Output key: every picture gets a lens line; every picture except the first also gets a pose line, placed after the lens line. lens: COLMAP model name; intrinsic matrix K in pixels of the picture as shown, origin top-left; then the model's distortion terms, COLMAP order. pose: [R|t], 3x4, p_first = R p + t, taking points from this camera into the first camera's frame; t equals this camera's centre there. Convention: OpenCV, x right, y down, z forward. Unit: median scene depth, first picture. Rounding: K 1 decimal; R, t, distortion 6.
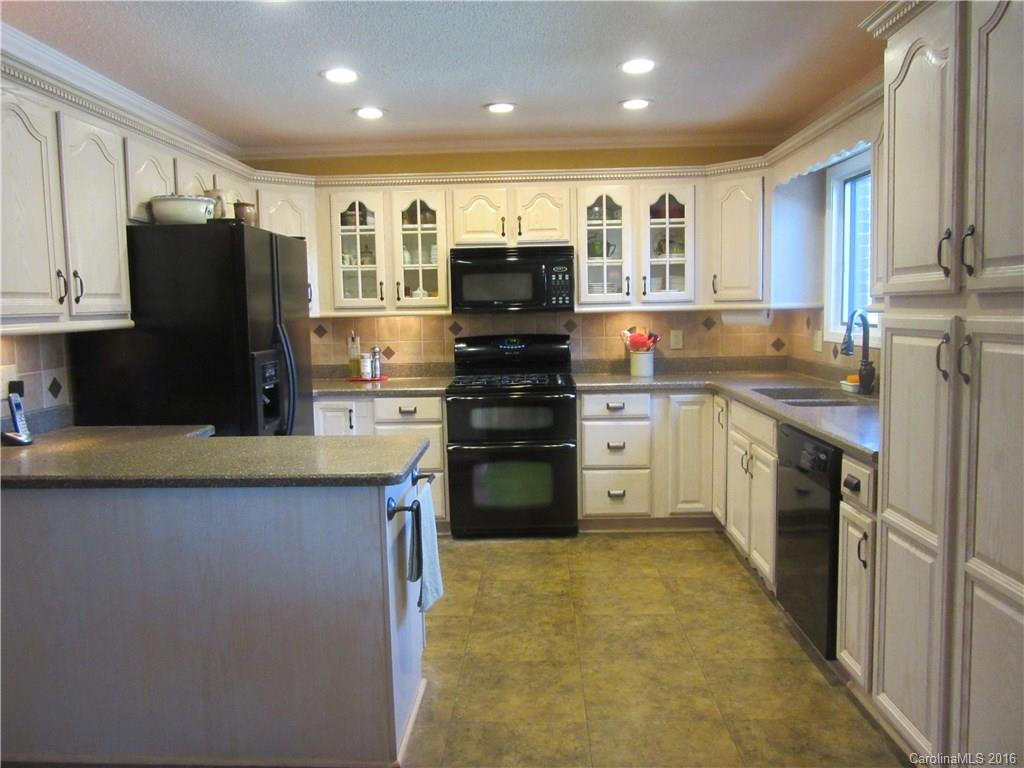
lens RADIAL K [[754.8, 0, 512.0], [0, 754.8, 384.0], [0, 0, 1]] dist [-0.076727, 0.009404]
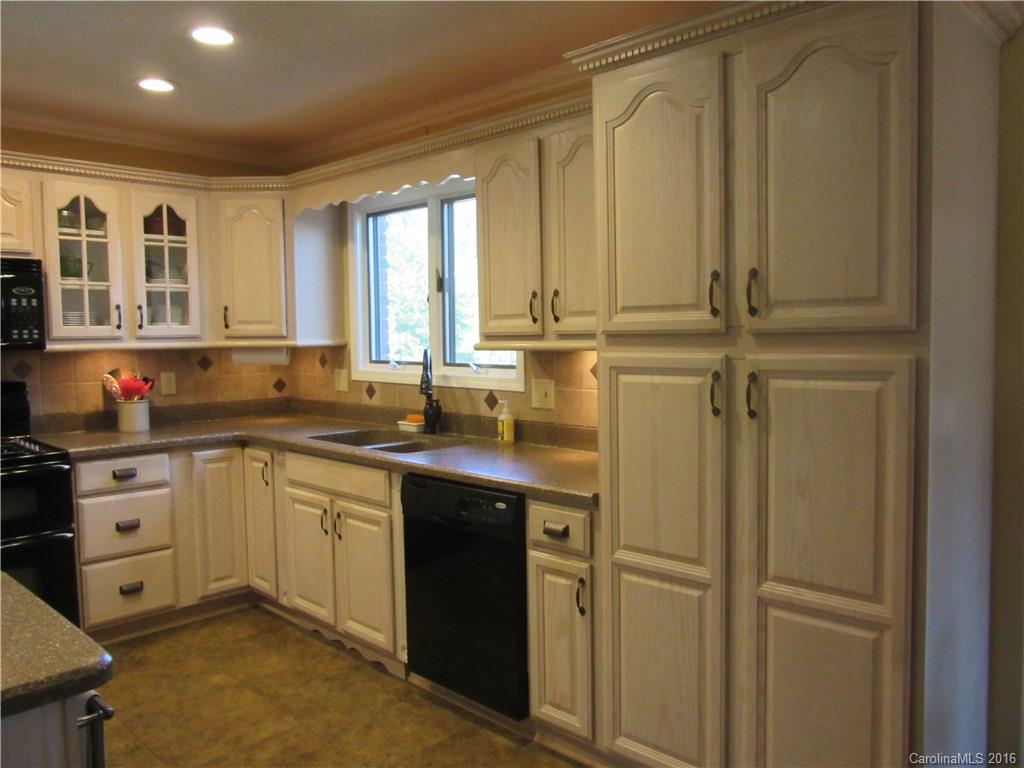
lens RADIAL K [[754.8, 0, 512.0], [0, 754.8, 384.0], [0, 0, 1]] dist [-0.076727, 0.009404]
pose [[0.662221, -0.031498, 0.748646, -0.159113], [0.067959, 0.997523, -0.018144, -0.020864], [-0.746221, 0.062893, 0.662721, 0.208853]]
